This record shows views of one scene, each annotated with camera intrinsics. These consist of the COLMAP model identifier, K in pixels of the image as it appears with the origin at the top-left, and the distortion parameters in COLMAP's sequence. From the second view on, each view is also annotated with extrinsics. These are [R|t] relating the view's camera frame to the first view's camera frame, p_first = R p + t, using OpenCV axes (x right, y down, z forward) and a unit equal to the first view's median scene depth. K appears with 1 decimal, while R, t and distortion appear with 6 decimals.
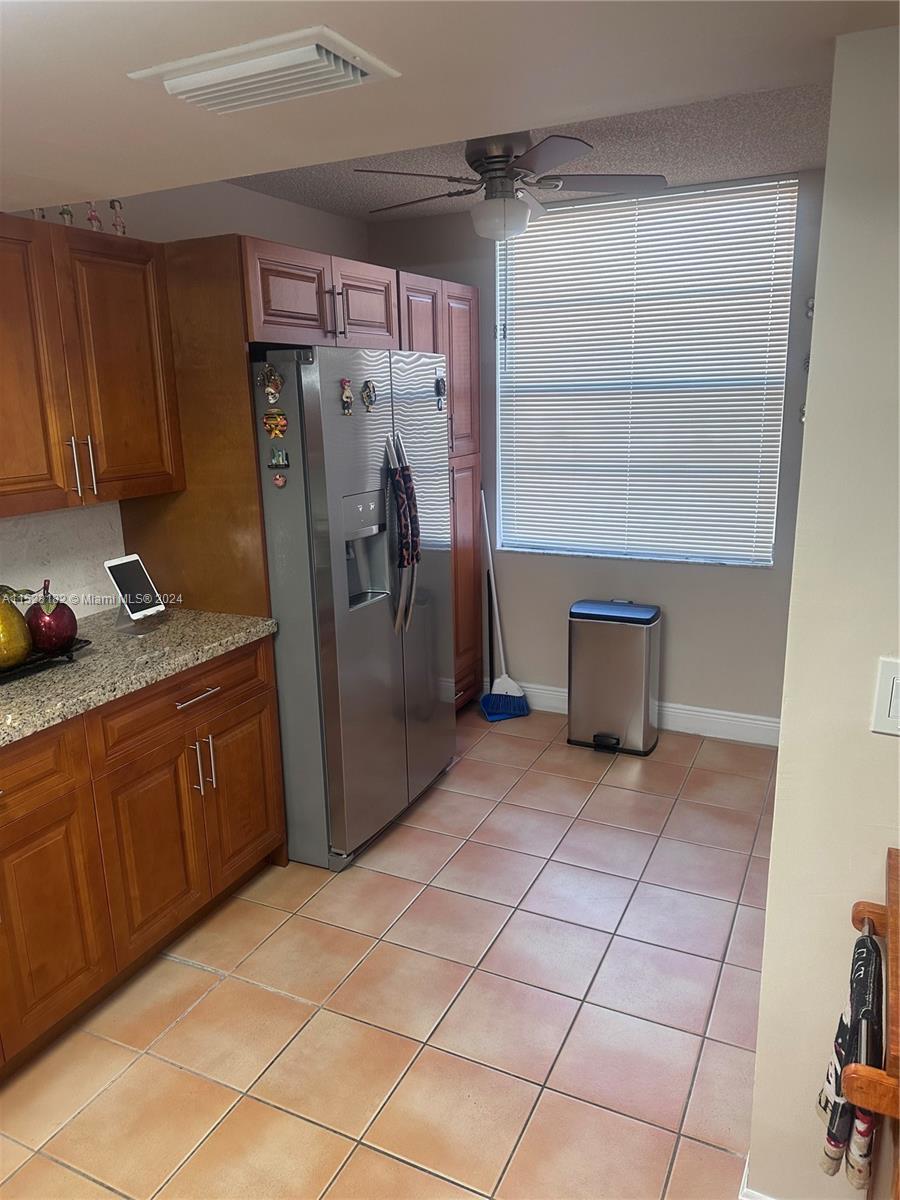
lens RADIAL K [[848.3, 0, 469.8], [0, 848.3, 594.7], [0, 0, 1]] dist [0.053547, -0.069138]
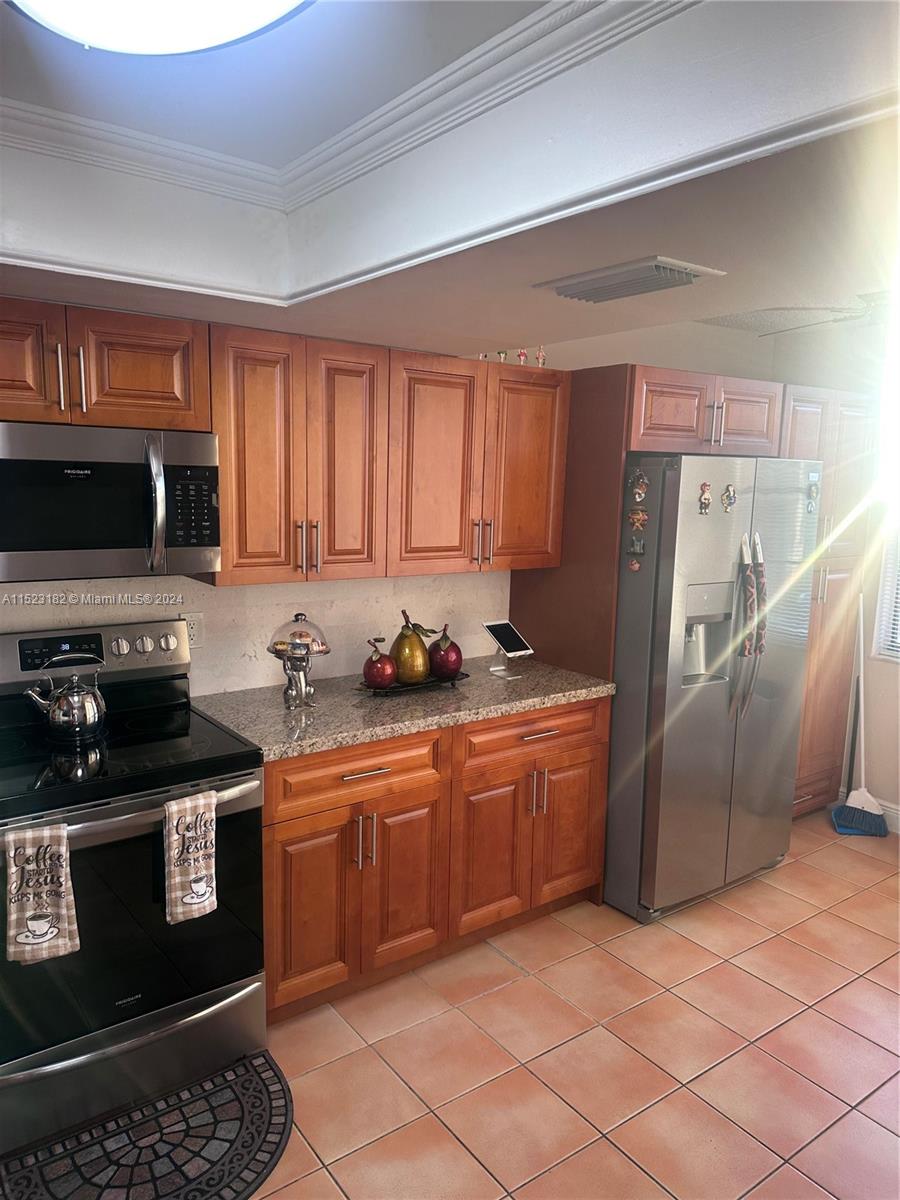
lens RADIAL K [[848.3, 0, 456.2], [0, 848.3, 601.0], [0, 0, 1]] dist [0.053547, -0.069138]
pose [[0.878778, 0.108677, -0.464692, 0.112763], [-0.150900, 0.987044, -0.054529, 0.014604], [0.452745, 0.118041, 0.883792, -0.144296]]
